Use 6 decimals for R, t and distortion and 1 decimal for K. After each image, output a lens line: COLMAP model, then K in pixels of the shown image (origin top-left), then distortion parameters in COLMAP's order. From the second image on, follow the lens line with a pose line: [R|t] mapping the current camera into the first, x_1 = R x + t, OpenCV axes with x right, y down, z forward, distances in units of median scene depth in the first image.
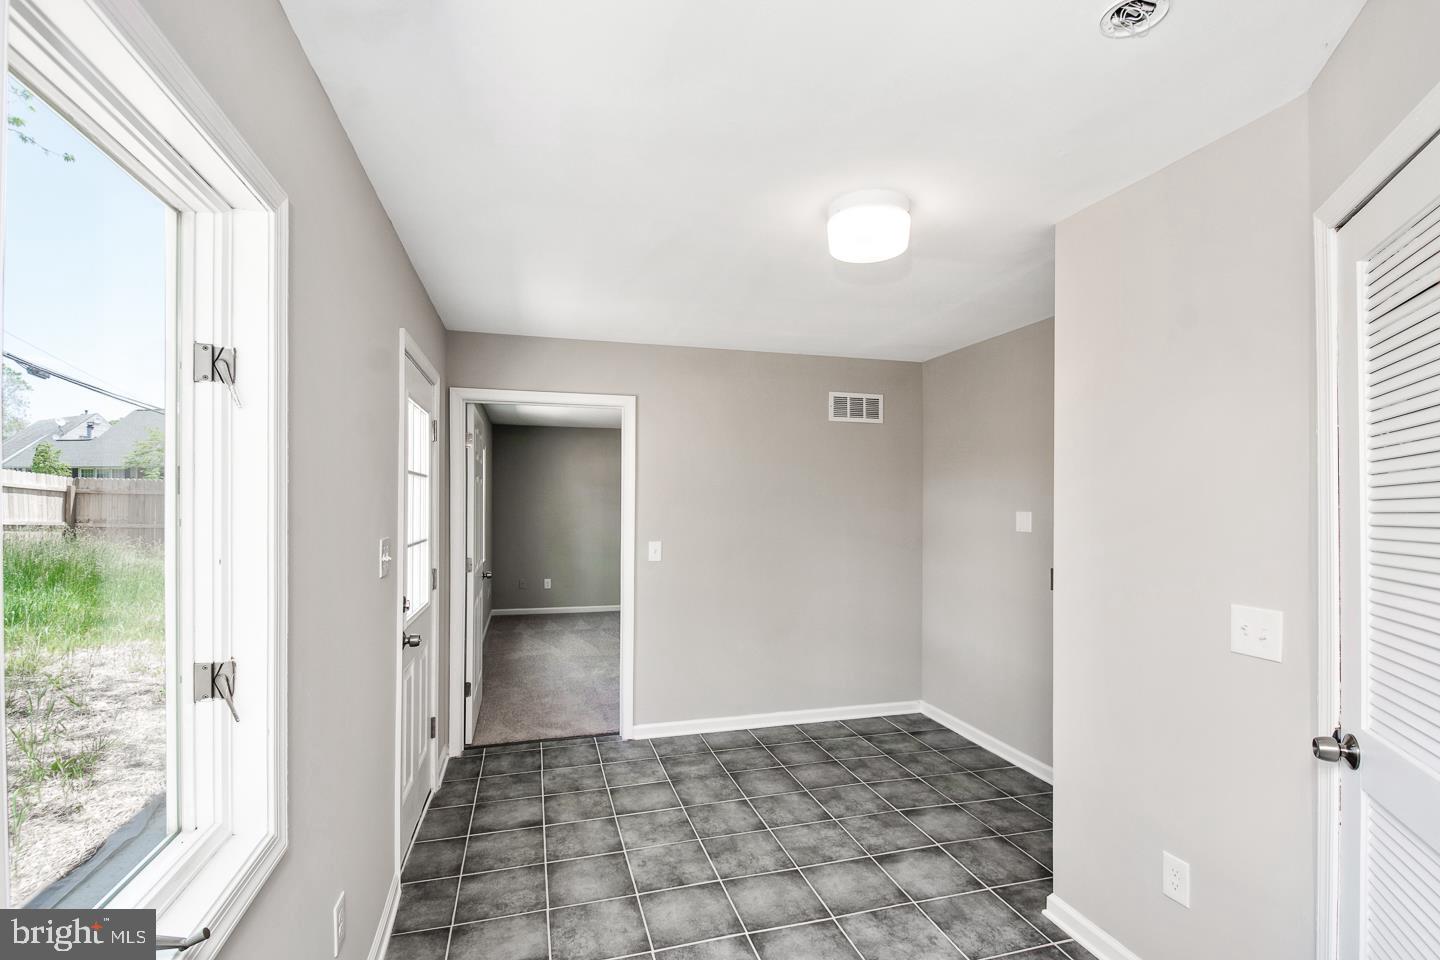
lens RADIAL K [[644.7, 0, 712.7], [0, 644.7, 491.0], [0, 0, 1]] dist [-0.000860, -0.002370]
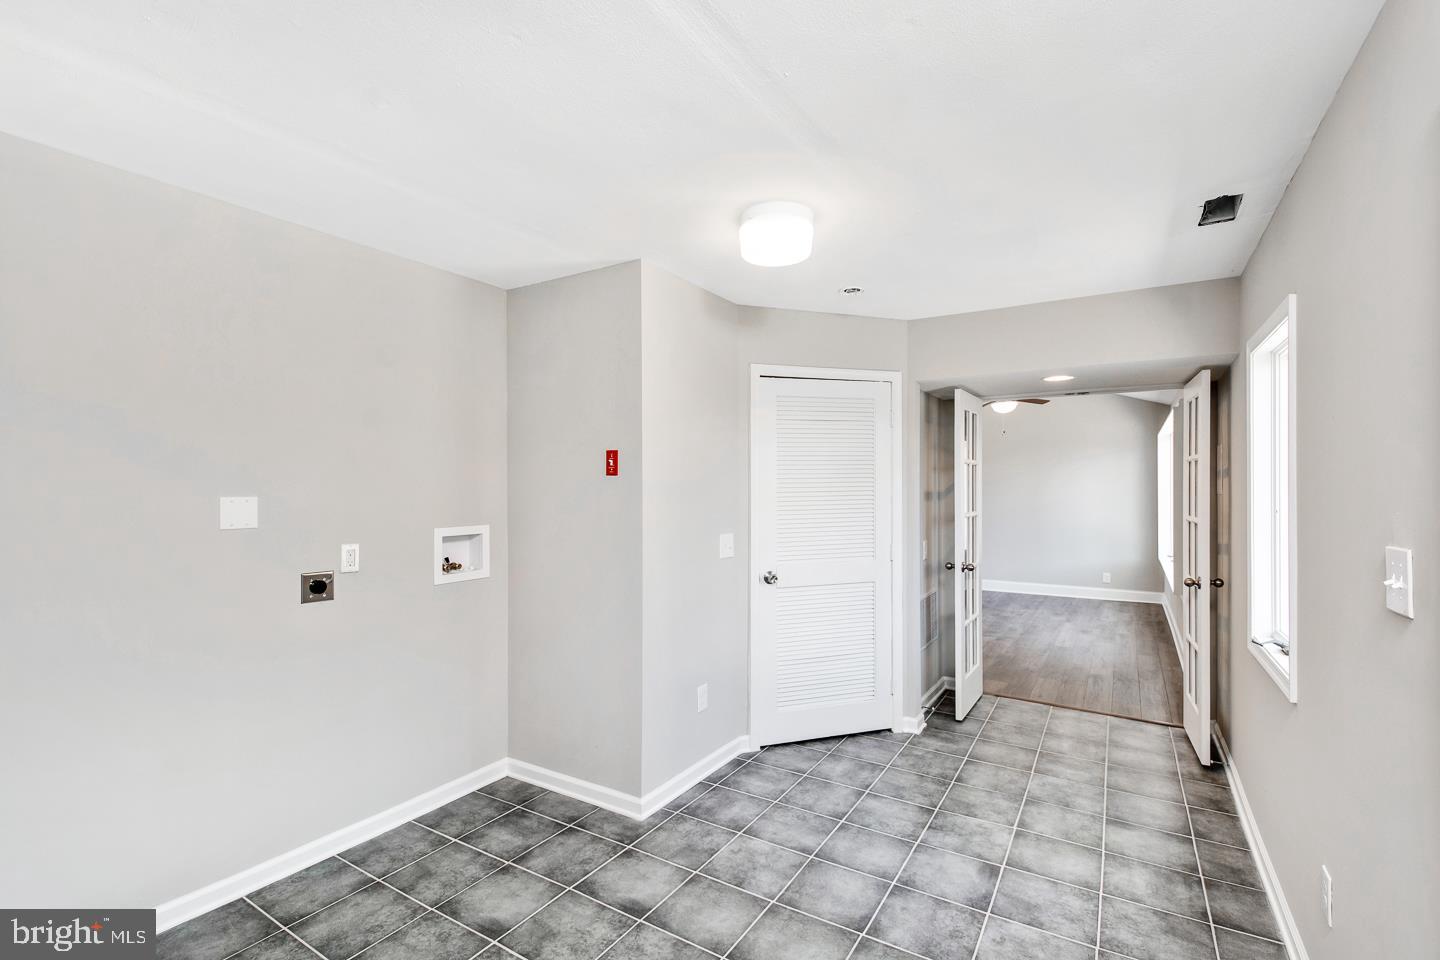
lens RADIAL K [[644.7, 0, 712.5], [0, 644.7, 486.8], [0, 0, 1]] dist [-0.000860, -0.002370]
pose [[-0.658379, -0.006512, 0.752658, -0.505682], [-0.016962, 0.999837, -0.006187, 0.030172], [-0.752495, -0.016840, -0.658382, 1.770488]]
